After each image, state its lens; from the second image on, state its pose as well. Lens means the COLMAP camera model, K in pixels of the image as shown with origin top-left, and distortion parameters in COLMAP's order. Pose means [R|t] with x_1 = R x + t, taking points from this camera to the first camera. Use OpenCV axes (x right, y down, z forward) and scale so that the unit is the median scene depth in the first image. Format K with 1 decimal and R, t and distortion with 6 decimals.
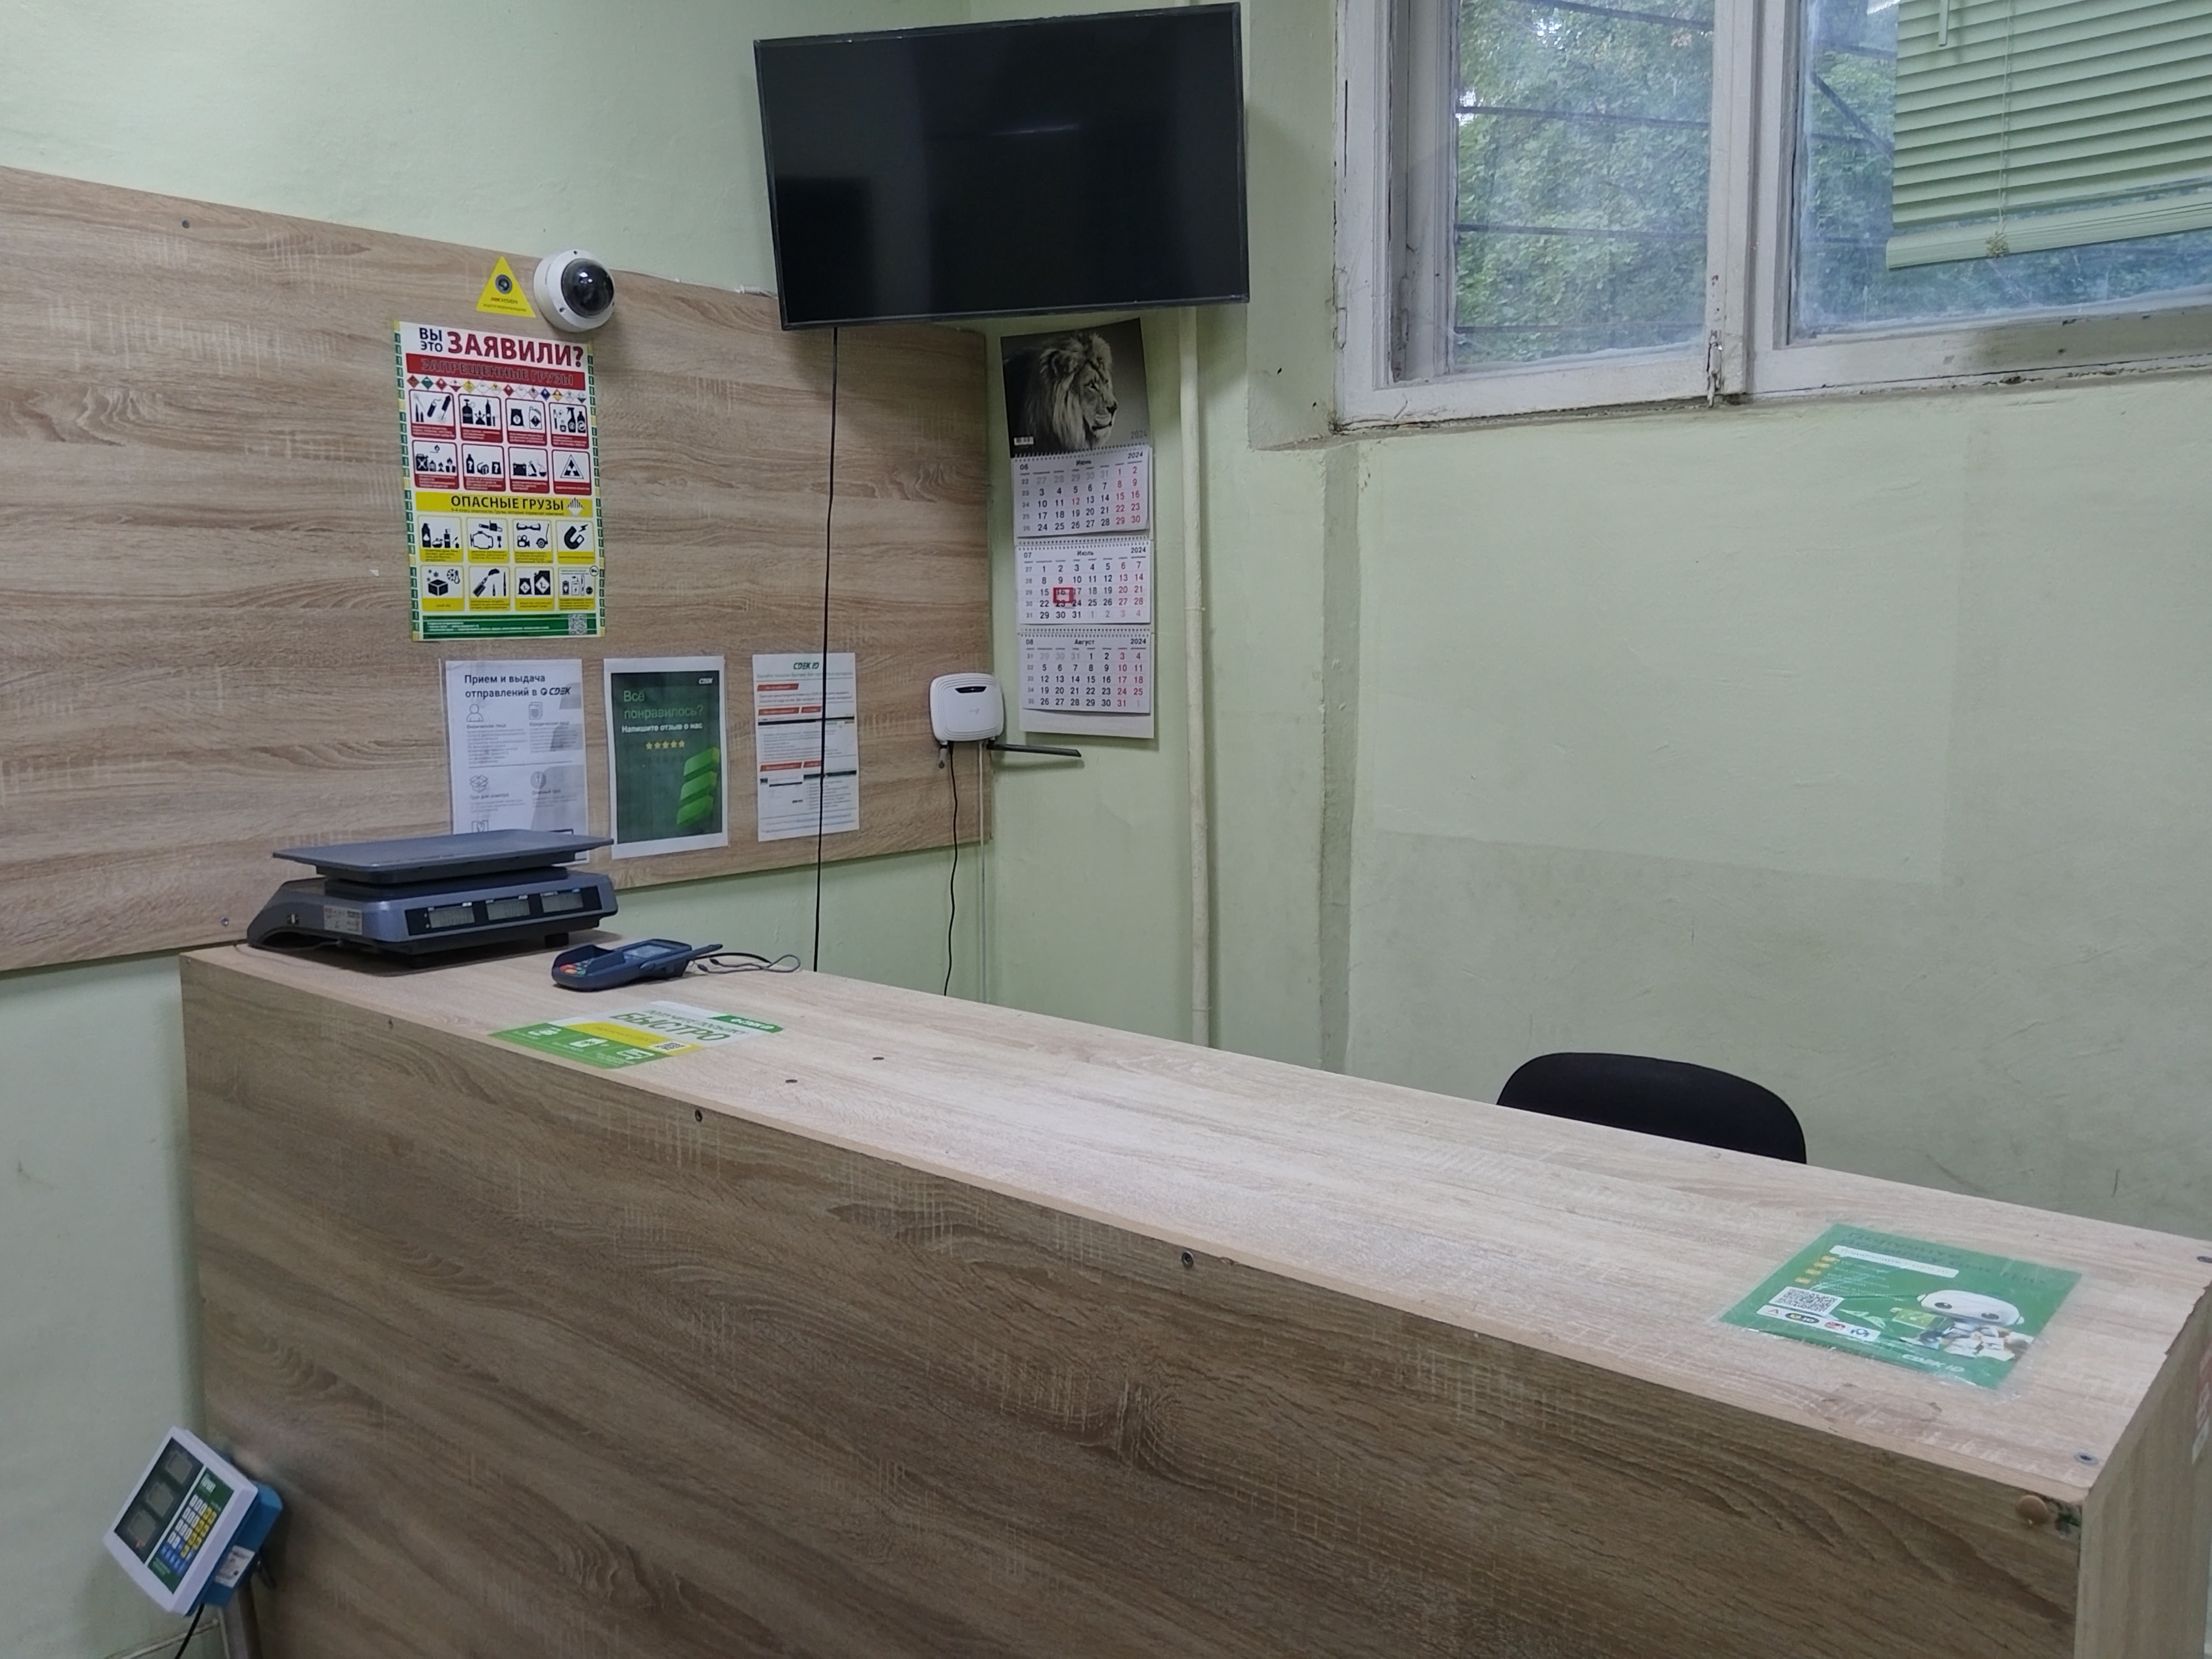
lens RADIAL K [[1718.9, 0, 1107.1], [0, 1718.9, 818.3], [0, 0, 1]] dist [0.005526, -0.015798]
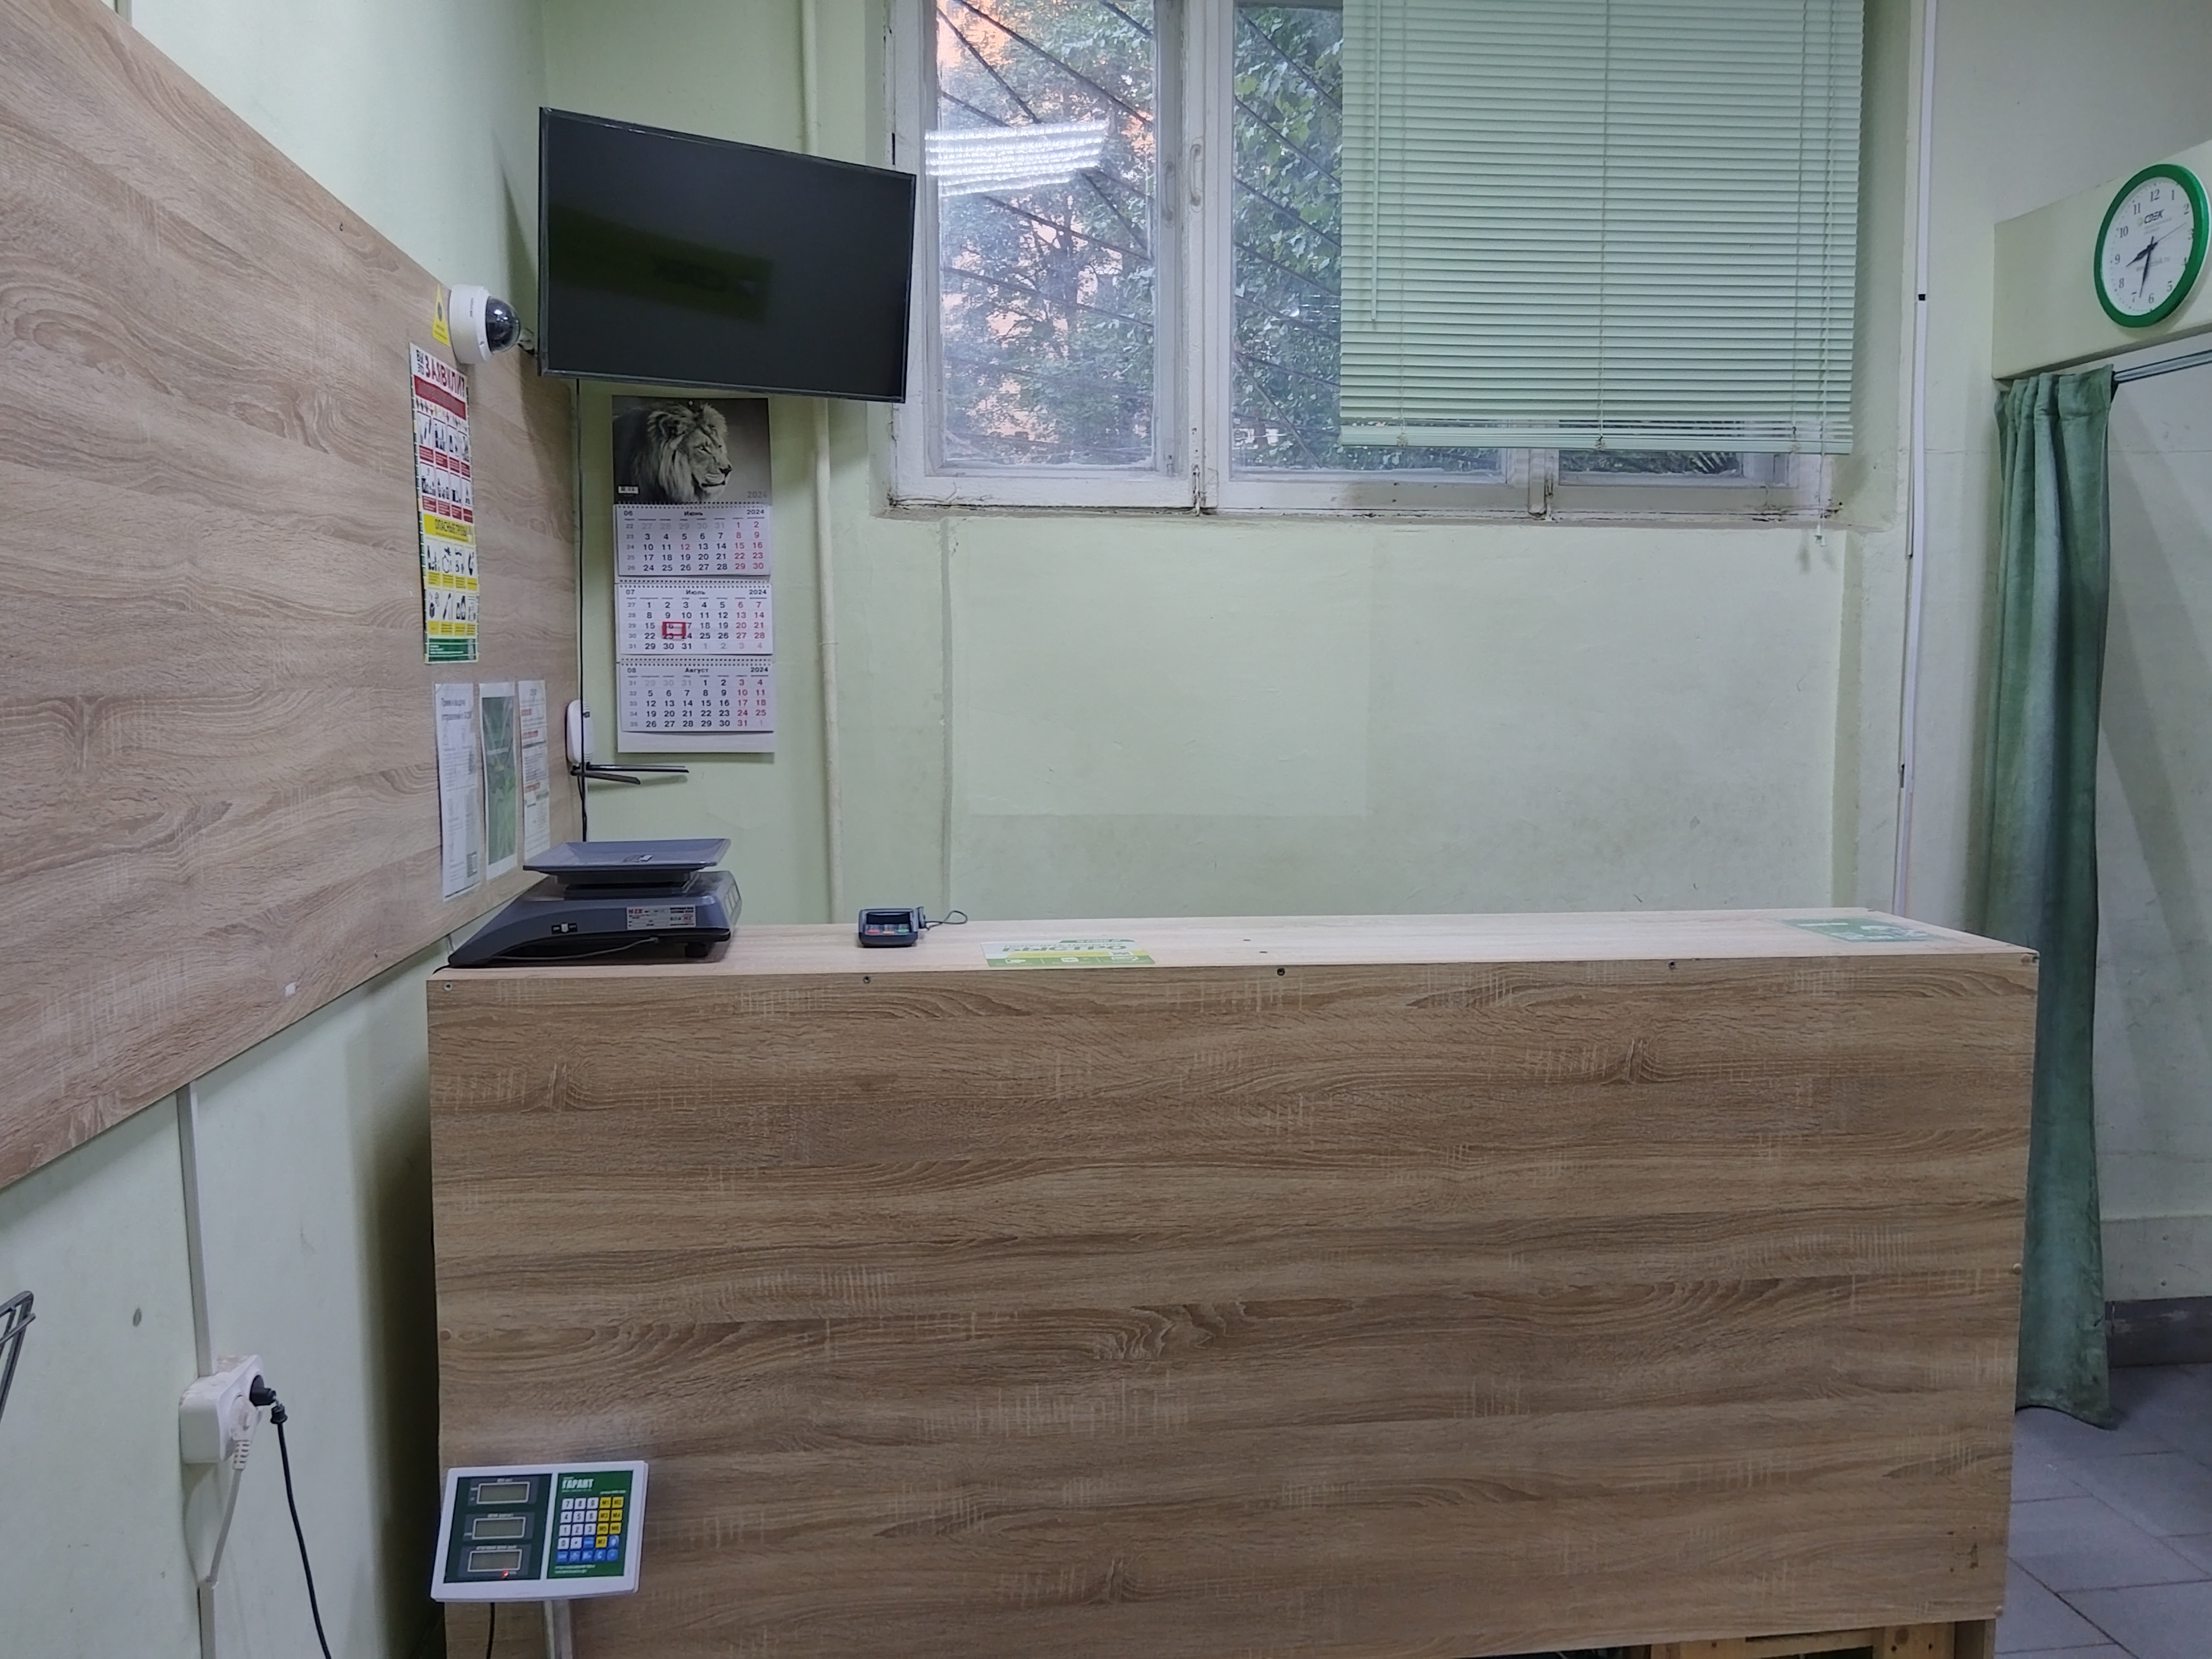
lens RADIAL K [[1718.3, 0, 1093.2], [0, 1718.3, 785.7], [0, 0, 1]] dist [-0.002595, -0.004926]
pose [[0.685991, -0.044383, 0.726255, -0.702804], [0.077137, 0.996949, -0.011935, 0.007658], [-0.723510, 0.064209, 0.687321, 0.036723]]
